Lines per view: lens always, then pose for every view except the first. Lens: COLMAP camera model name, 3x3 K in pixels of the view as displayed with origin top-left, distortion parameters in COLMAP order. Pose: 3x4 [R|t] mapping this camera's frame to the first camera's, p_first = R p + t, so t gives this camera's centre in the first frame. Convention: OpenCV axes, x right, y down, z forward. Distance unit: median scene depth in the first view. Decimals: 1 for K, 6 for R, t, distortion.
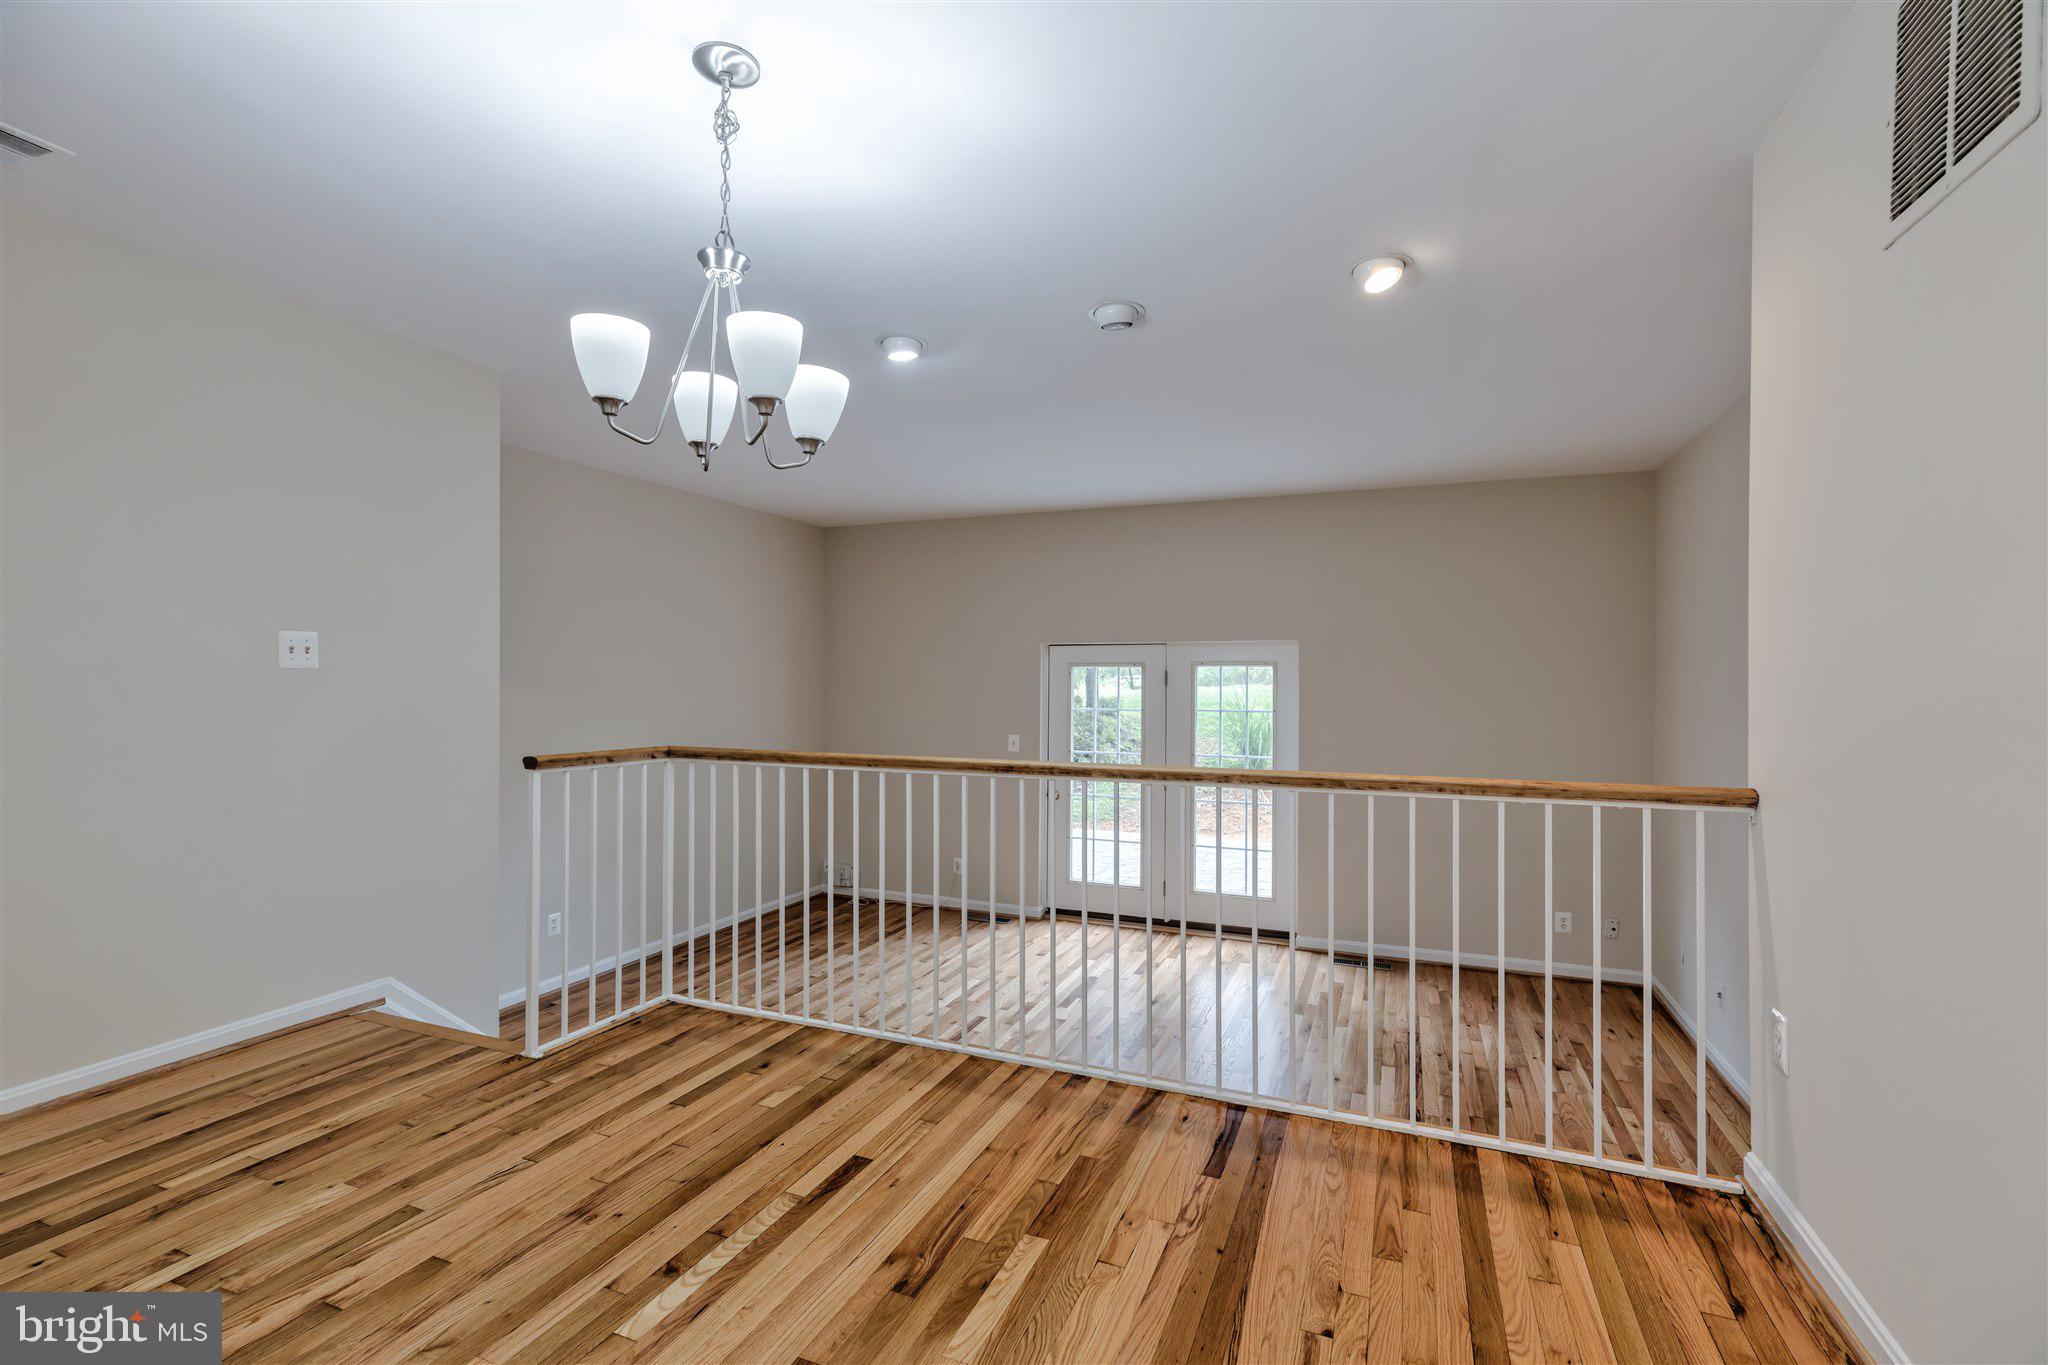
lens RADIAL K [[922.1, 0, 1026.1], [0, 922.1, 677.0], [0, 0, 1]] dist [0.001707, 0.004897]
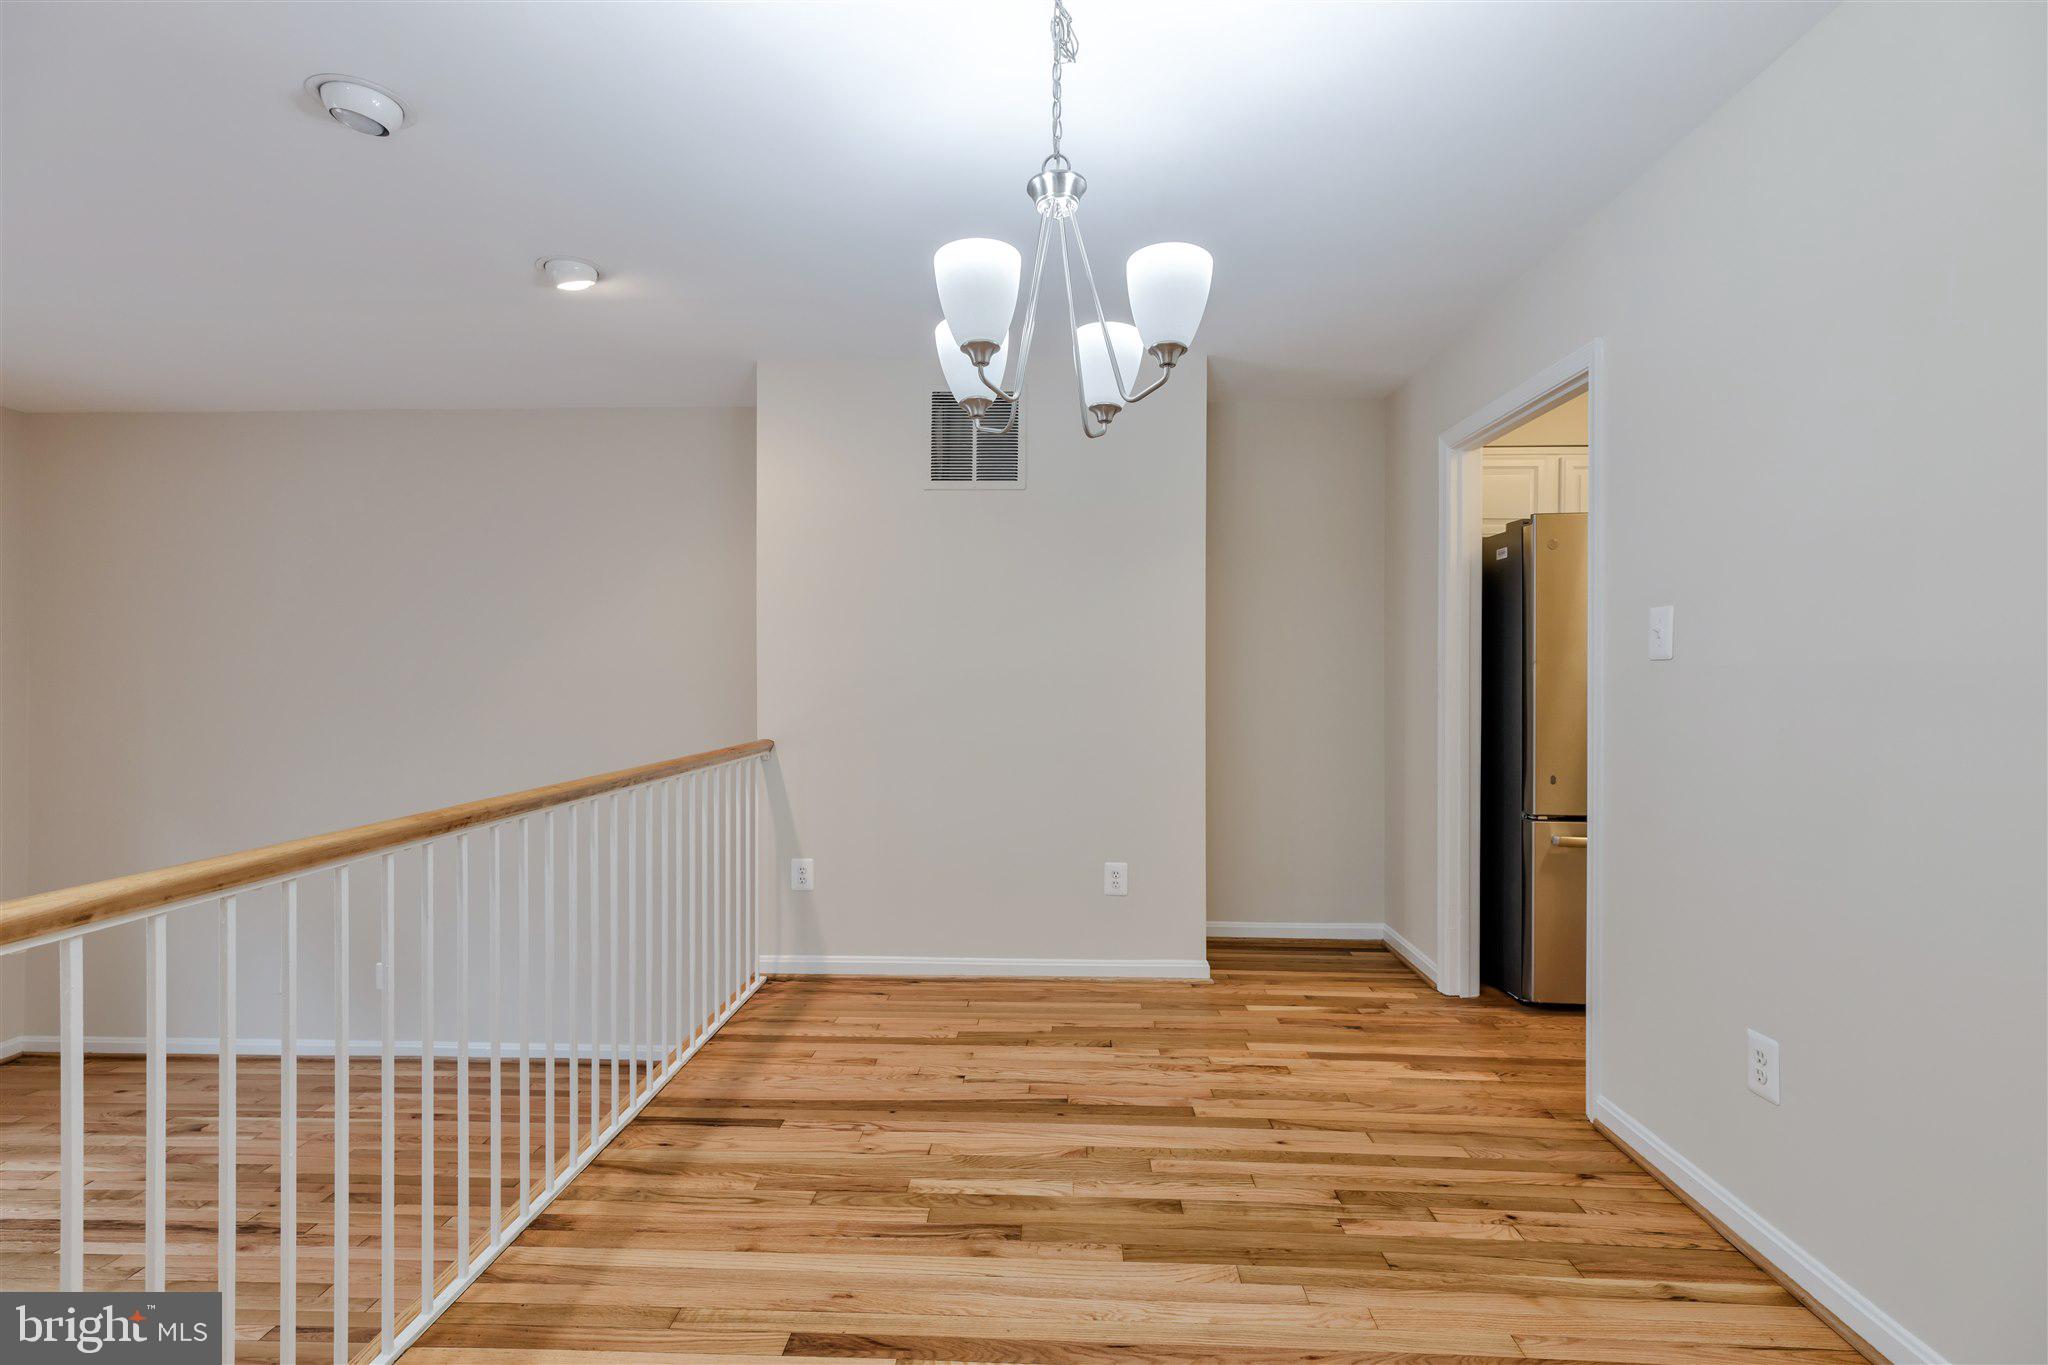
lens RADIAL K [[922.1, 0, 1018.3], [0, 922.1, 696.6], [0, 0, 1]] dist [0.001707, 0.004897]
pose [[-0.336685, -0.026254, 0.941251, -0.788405], [-0.004401, 0.999644, 0.026308, -0.003406], [-0.941607, 0.004715, -0.336681, 0.934624]]
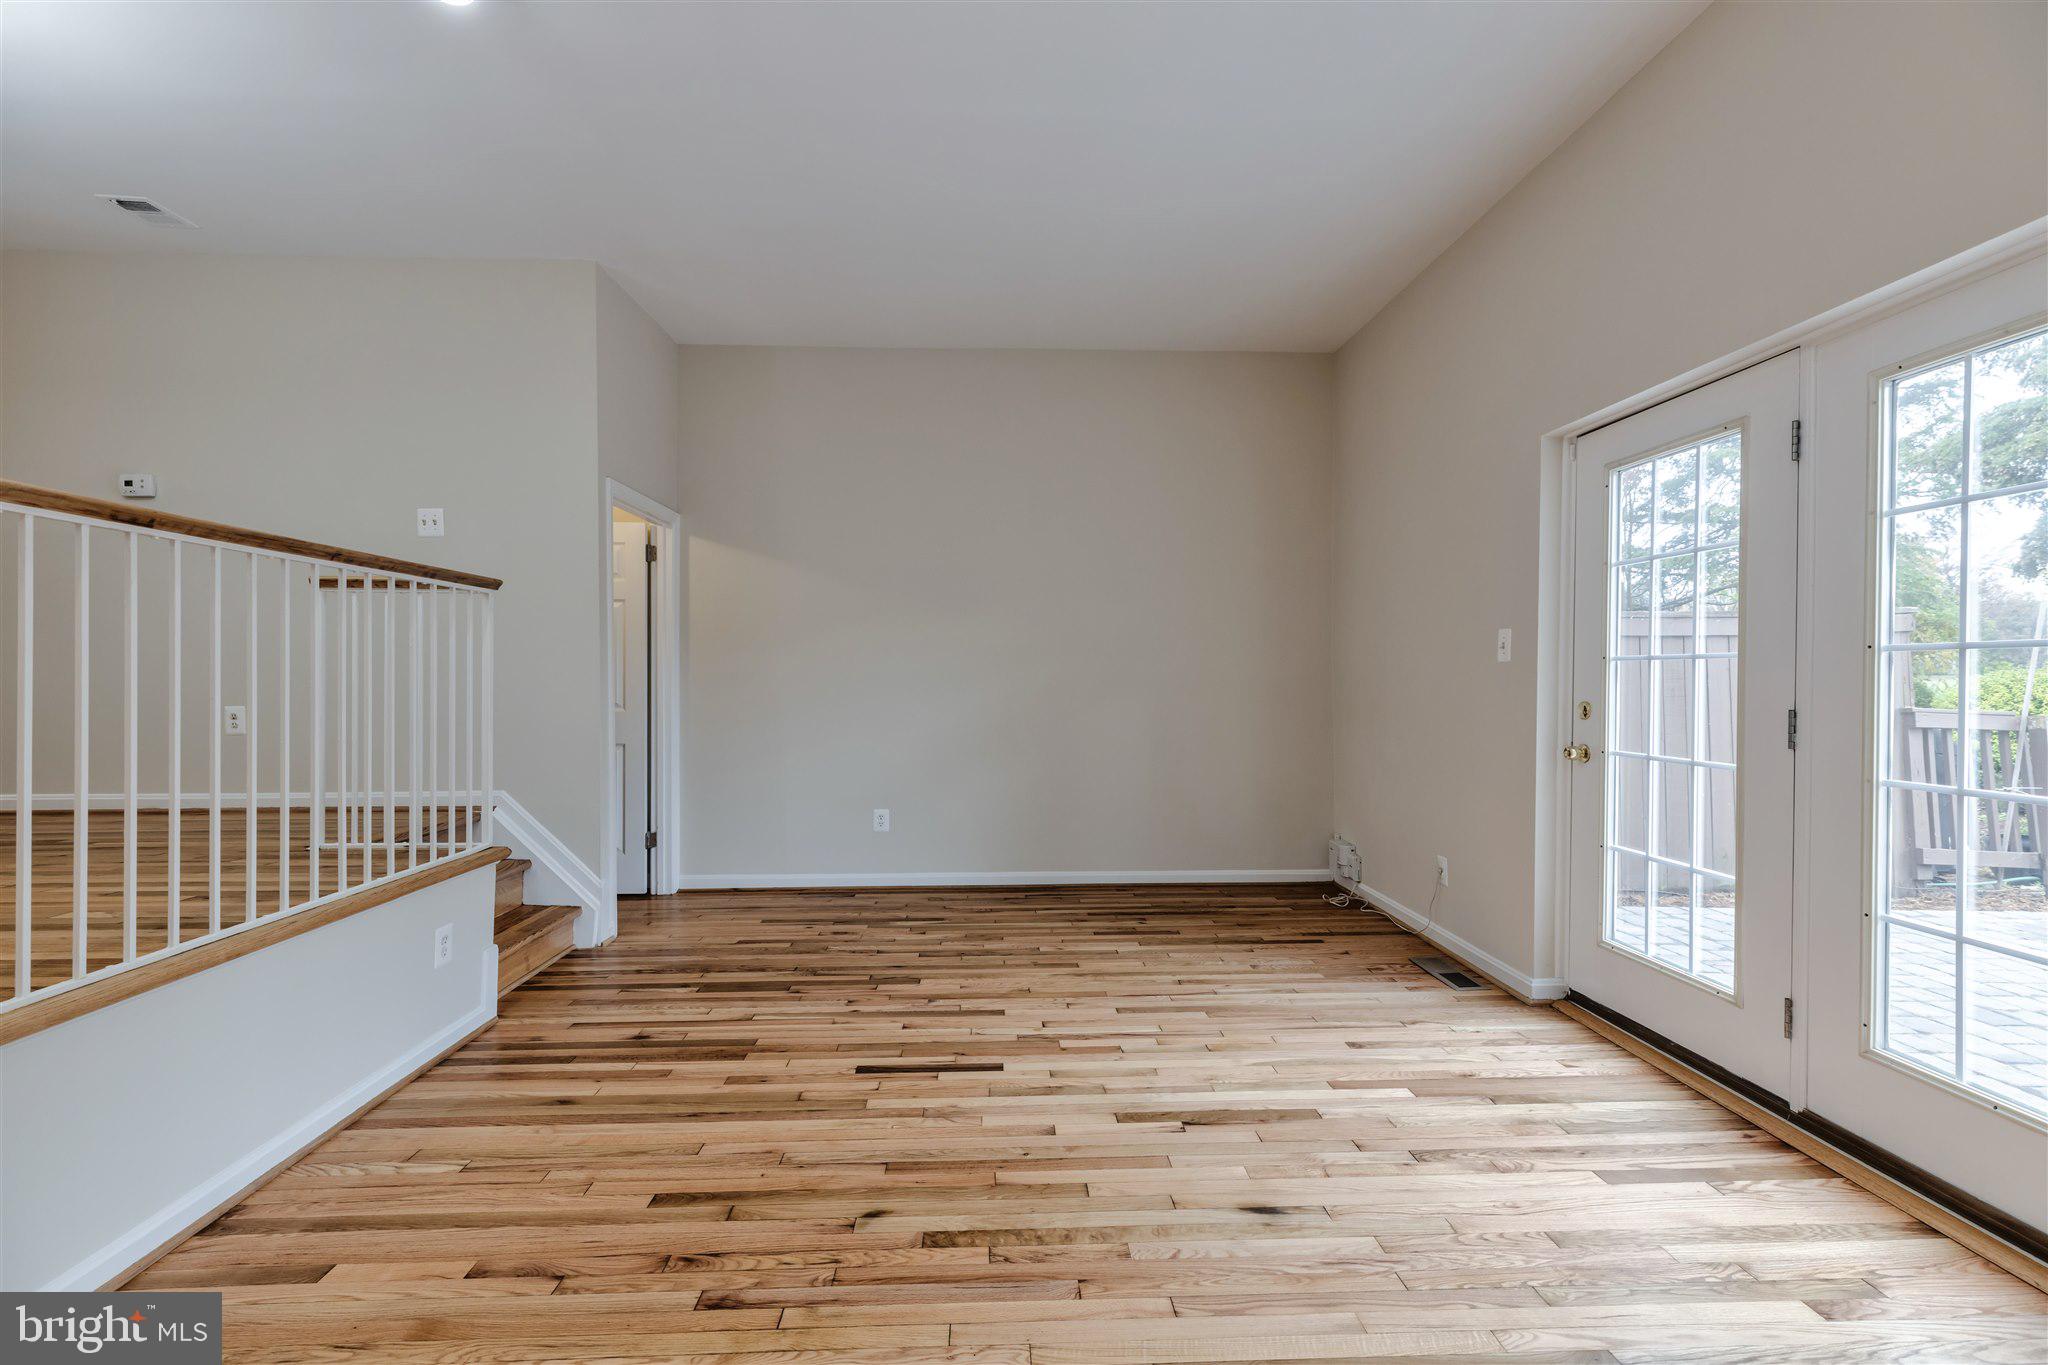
lens RADIAL K [[922.1, 0, 1031.5], [0, 922.1, 673.8], [0, 0, 1]] dist [0.001707, 0.004897]
pose [[0.421930, -0.010809, -0.906564, 0.907752], [0.006390, 0.999940, -0.008949, 0.241691], [0.906606, -0.002018, 0.421974, 1.455654]]
